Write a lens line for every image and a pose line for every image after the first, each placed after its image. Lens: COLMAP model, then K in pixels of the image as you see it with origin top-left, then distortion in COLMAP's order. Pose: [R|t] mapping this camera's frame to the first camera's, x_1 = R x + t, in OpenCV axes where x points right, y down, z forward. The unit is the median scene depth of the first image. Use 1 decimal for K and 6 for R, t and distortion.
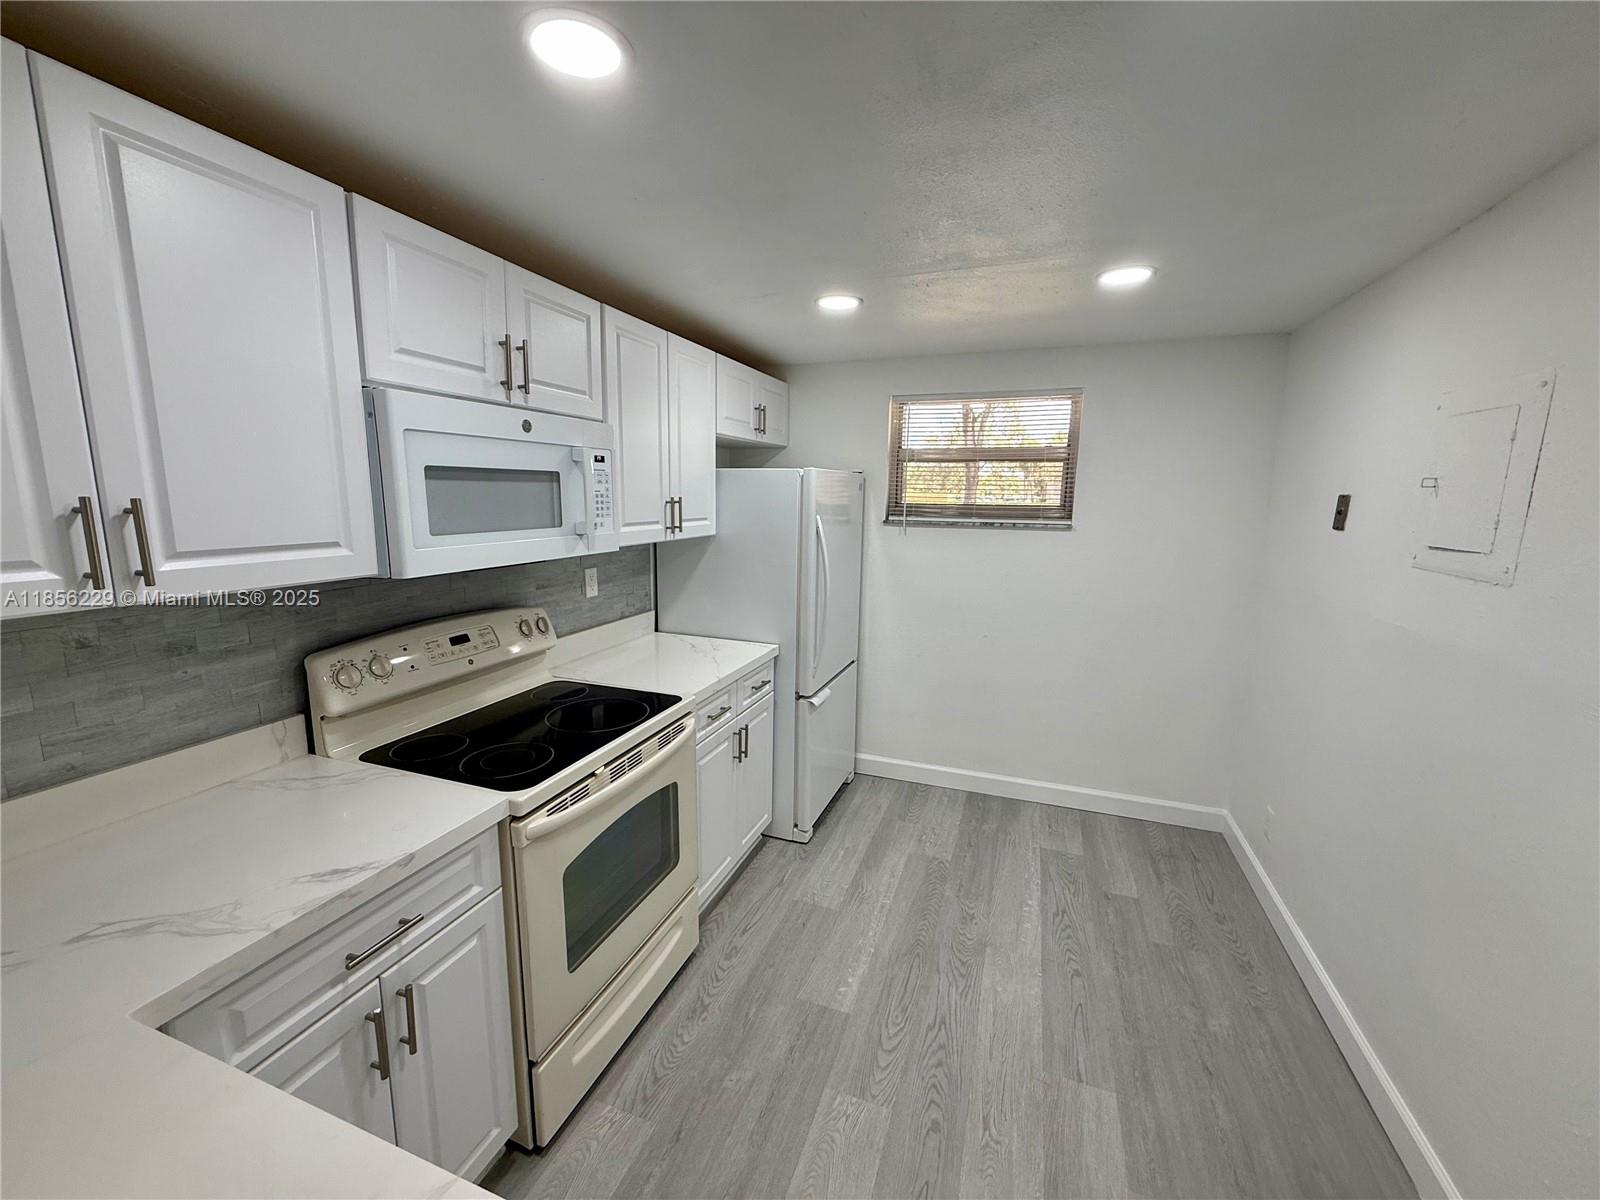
lens RADIAL K [[636.4, 0, 797.0], [0, 636.4, 595.4], [0, 0, 1]] dist [0.000947, 0.000065]
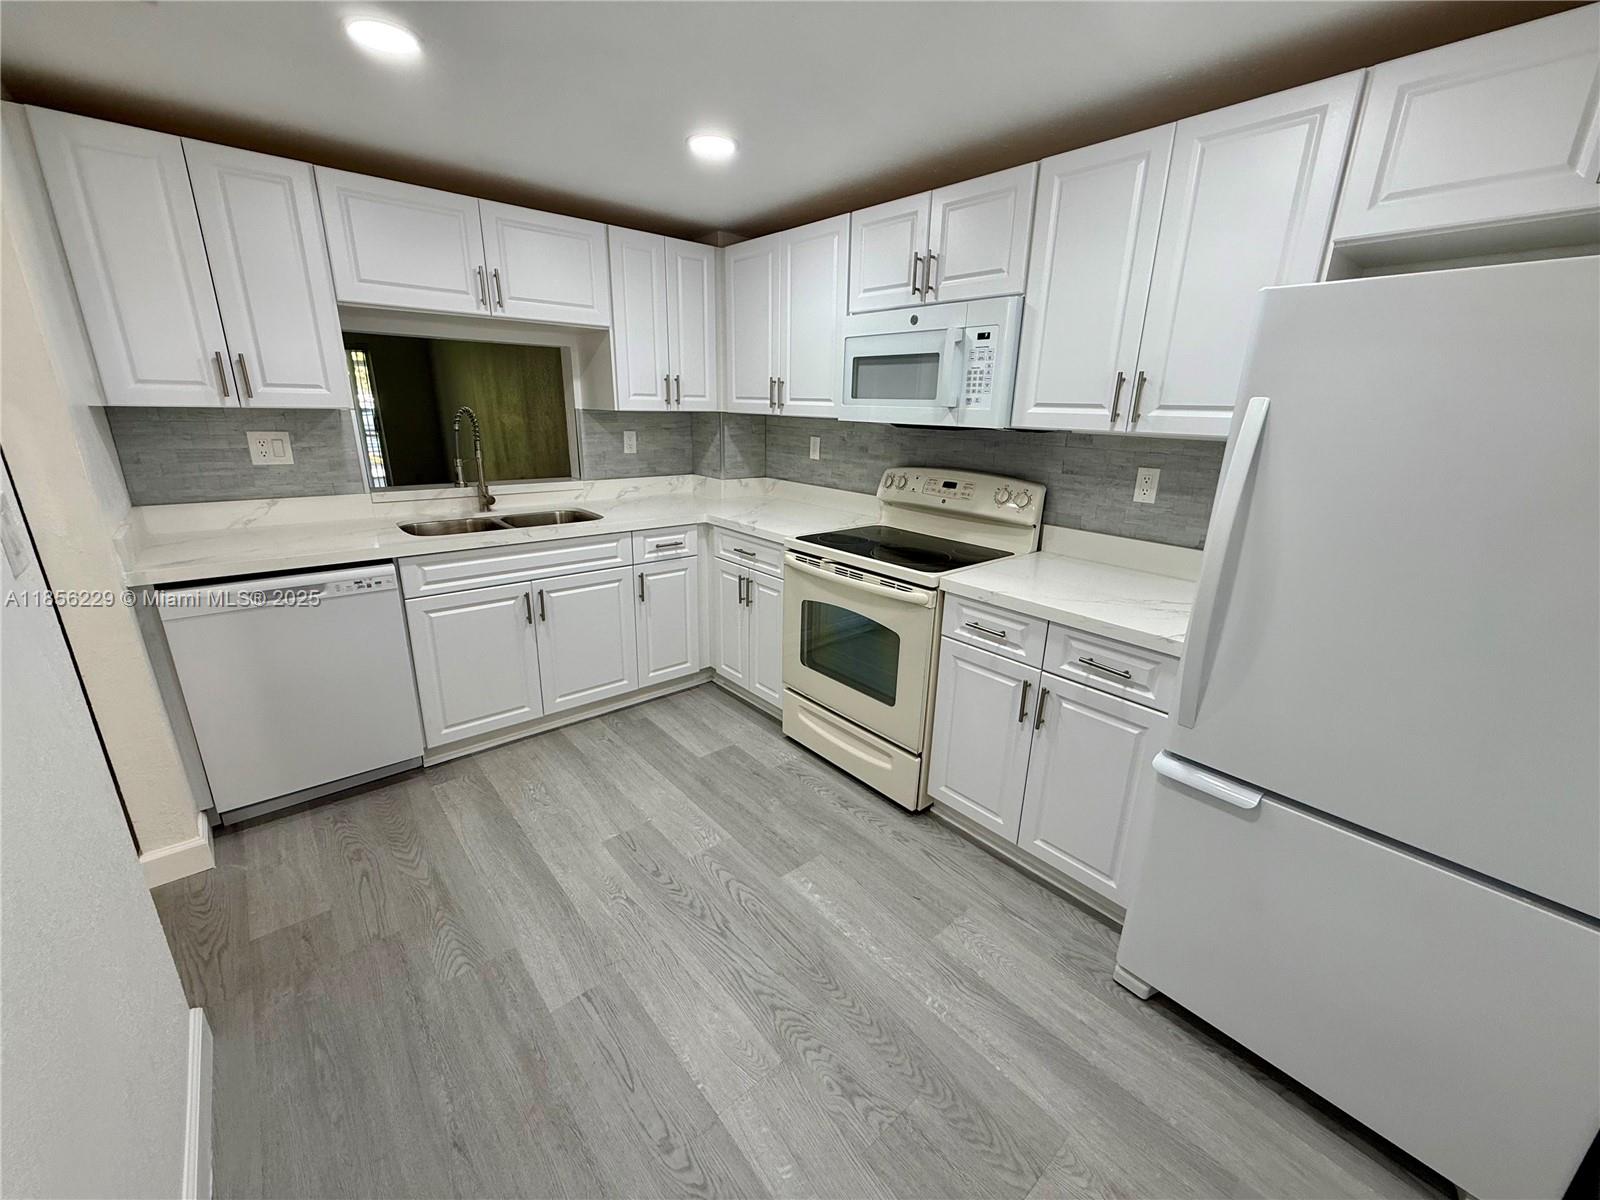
lens RADIAL K [[636.4, 0, 797.0], [0, 636.4, 595.4], [0, 0, 1]] dist [0.000947, 0.000065]
pose [[-0.480553, 0.236311, -0.844527, 0.839971], [-0.166351, 0.920963, 0.352355, -0.138928], [0.861044, 0.309813, -0.403261, 1.299256]]
